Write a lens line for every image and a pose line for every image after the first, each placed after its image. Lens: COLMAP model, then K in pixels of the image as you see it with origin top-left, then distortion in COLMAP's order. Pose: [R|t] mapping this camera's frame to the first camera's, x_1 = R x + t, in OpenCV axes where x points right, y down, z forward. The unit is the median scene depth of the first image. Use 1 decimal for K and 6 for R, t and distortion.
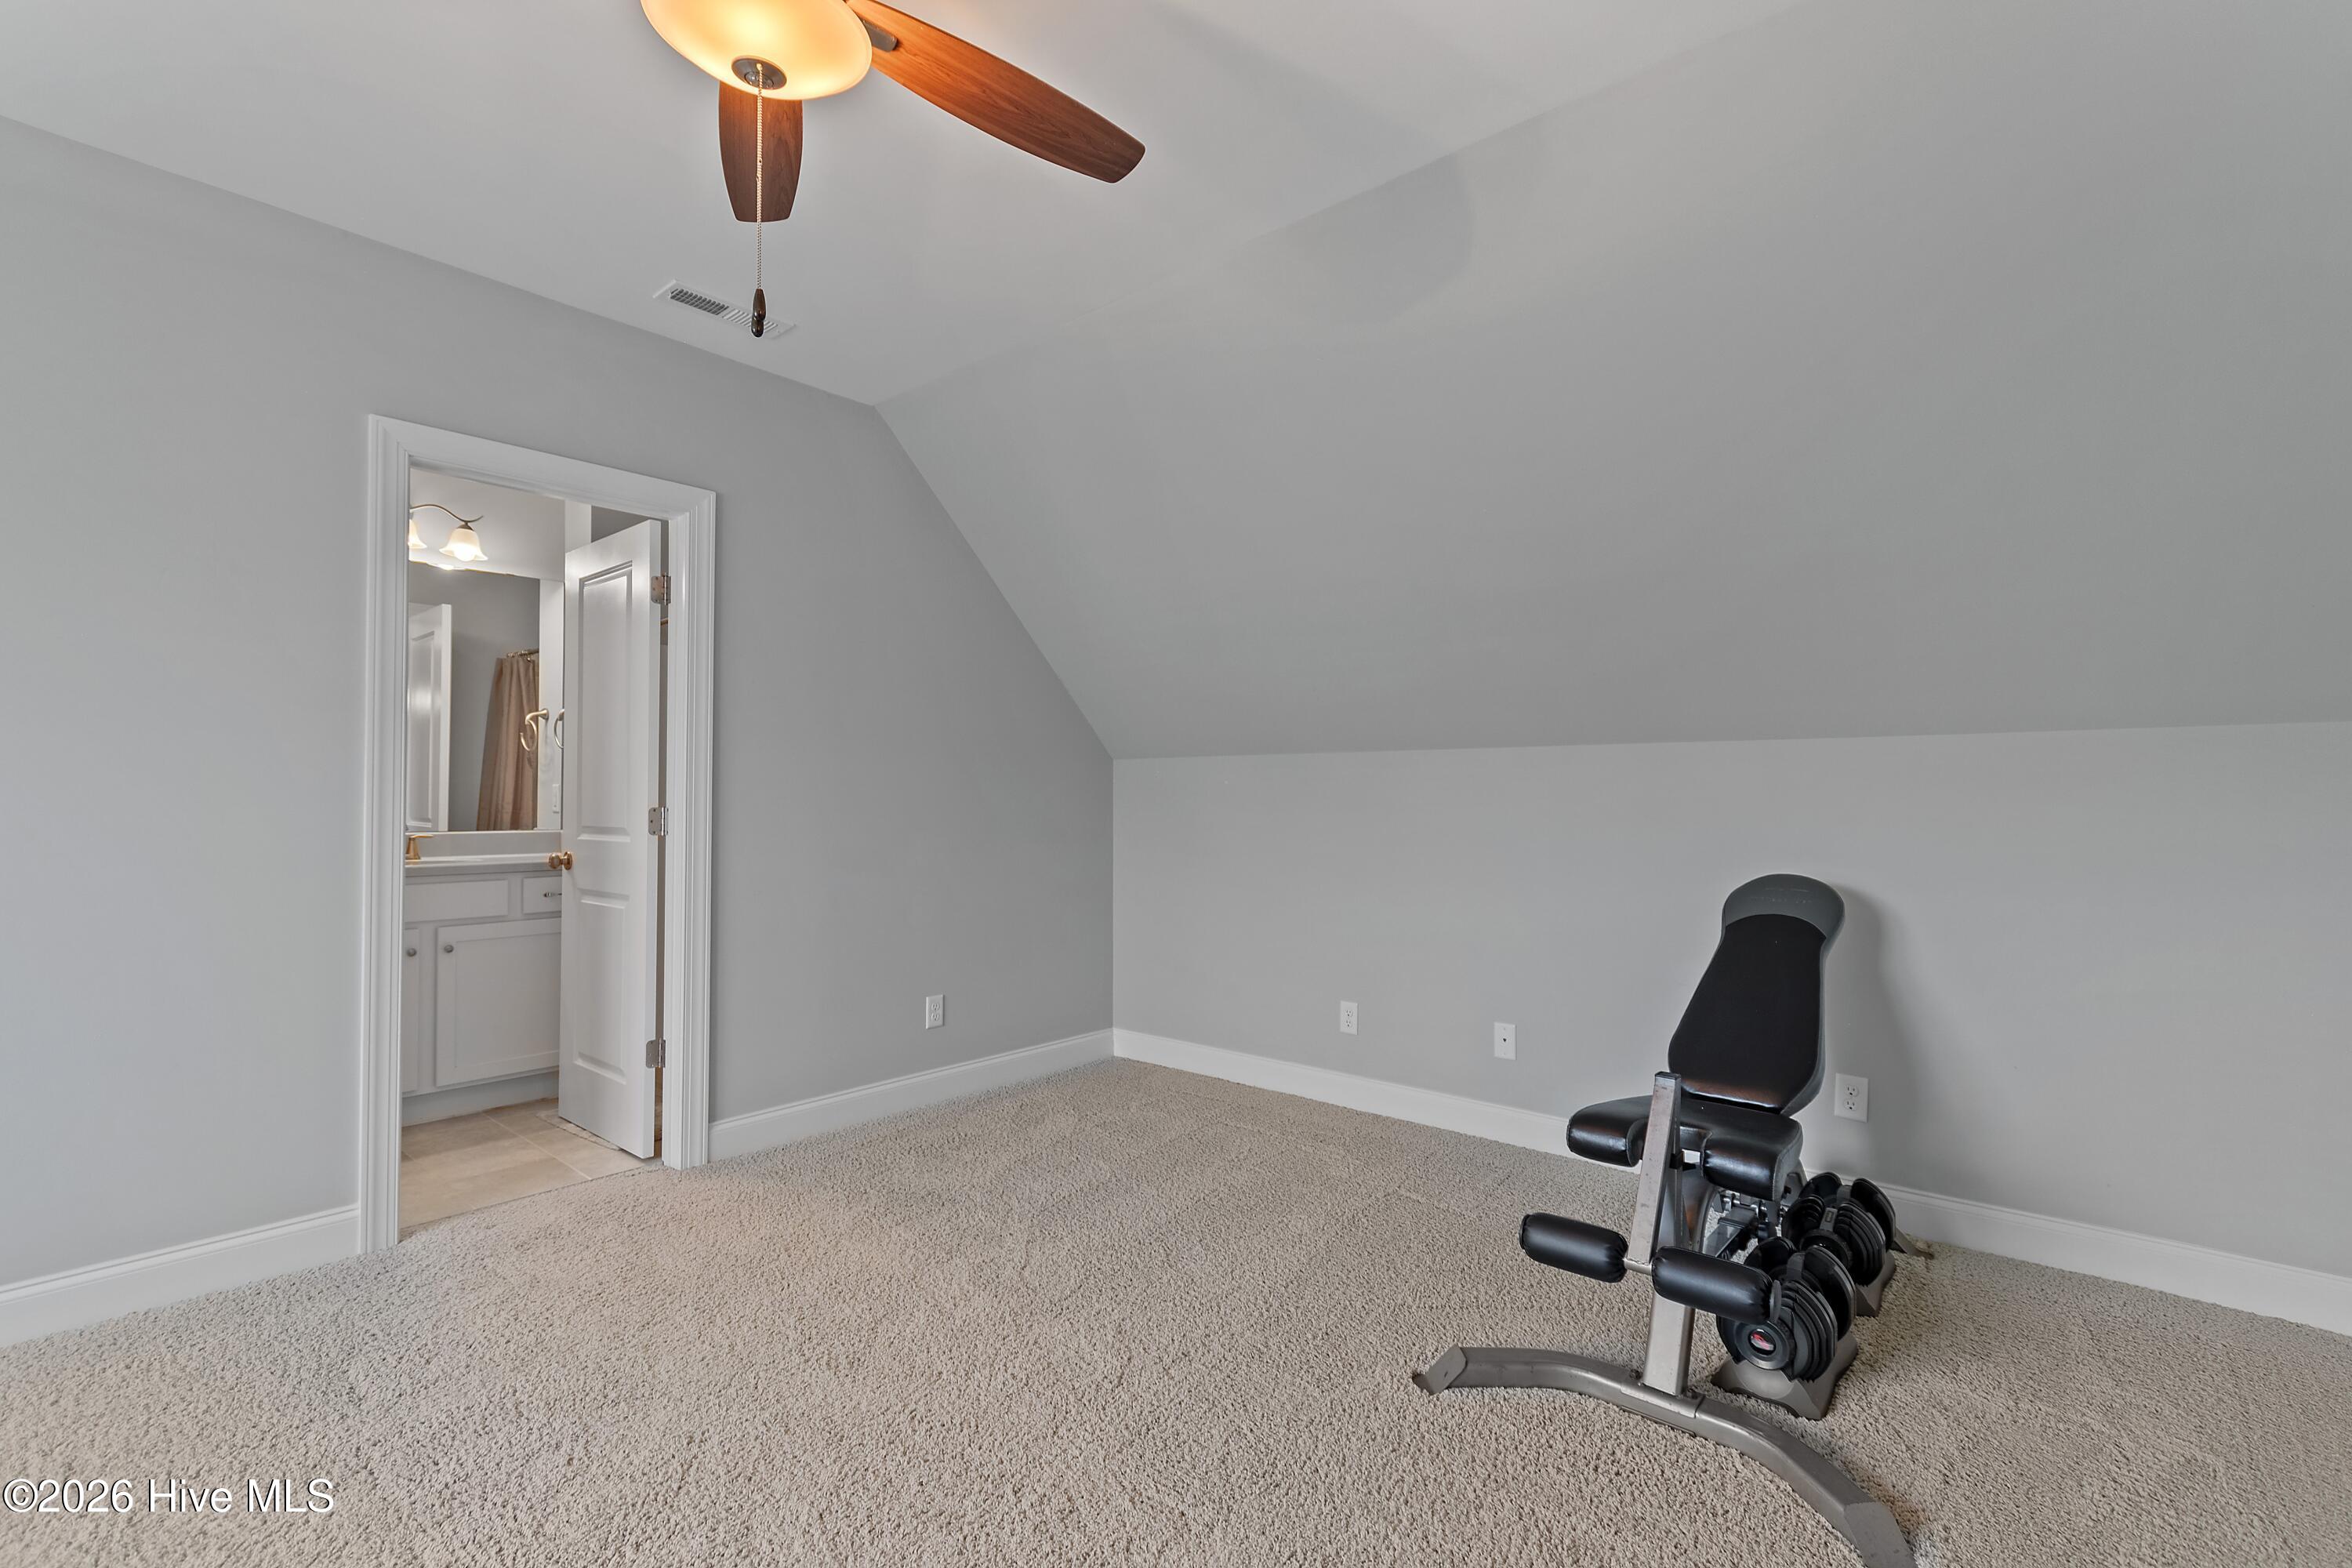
lens RADIAL K [[1035.8, 0, 1179.9], [0, 1035.8, 790.5], [0, 0, 1]] dist [-0.001251, -0.001279]
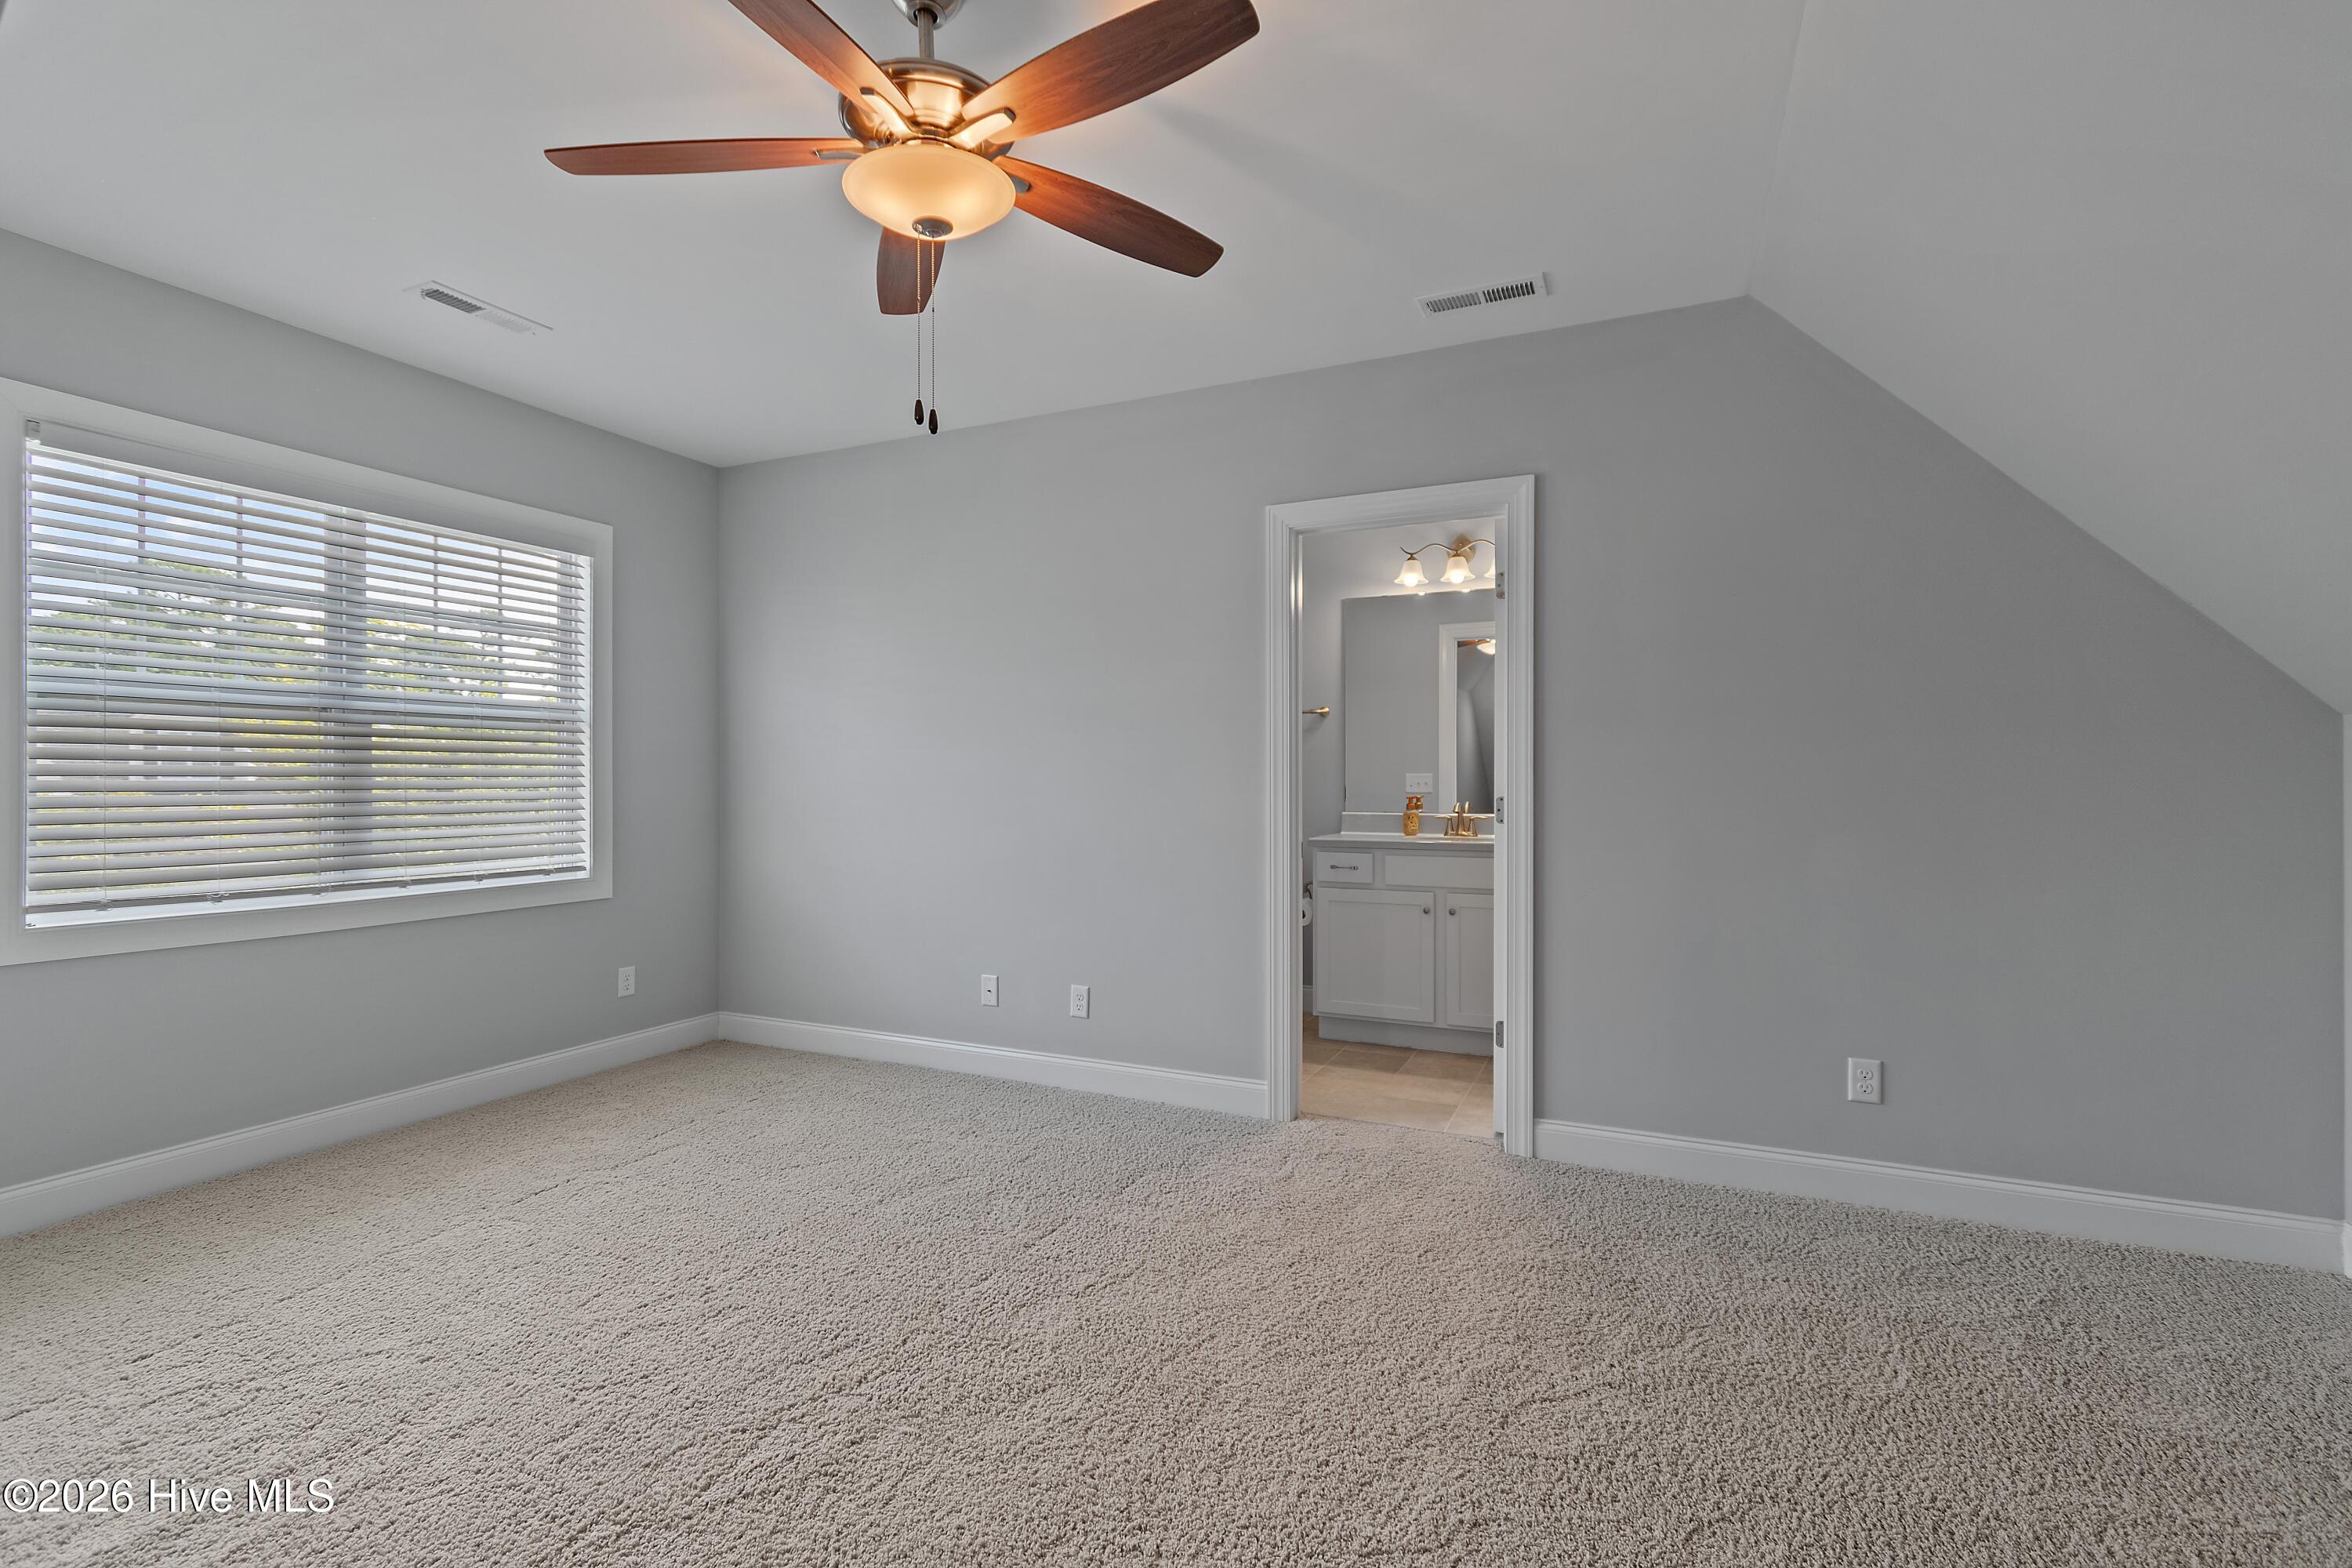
lens RADIAL K [[1035.8, 0, 1189.2], [0, 1035.8, 785.7], [0, 0, 1]] dist [-0.001251, -0.001279]
pose [[0.278629, 0.003792, -0.960391, 0.411140], [0.008460, 0.999944, 0.006402, -0.003910], [0.960362, -0.009908, 0.278581, 0.425251]]
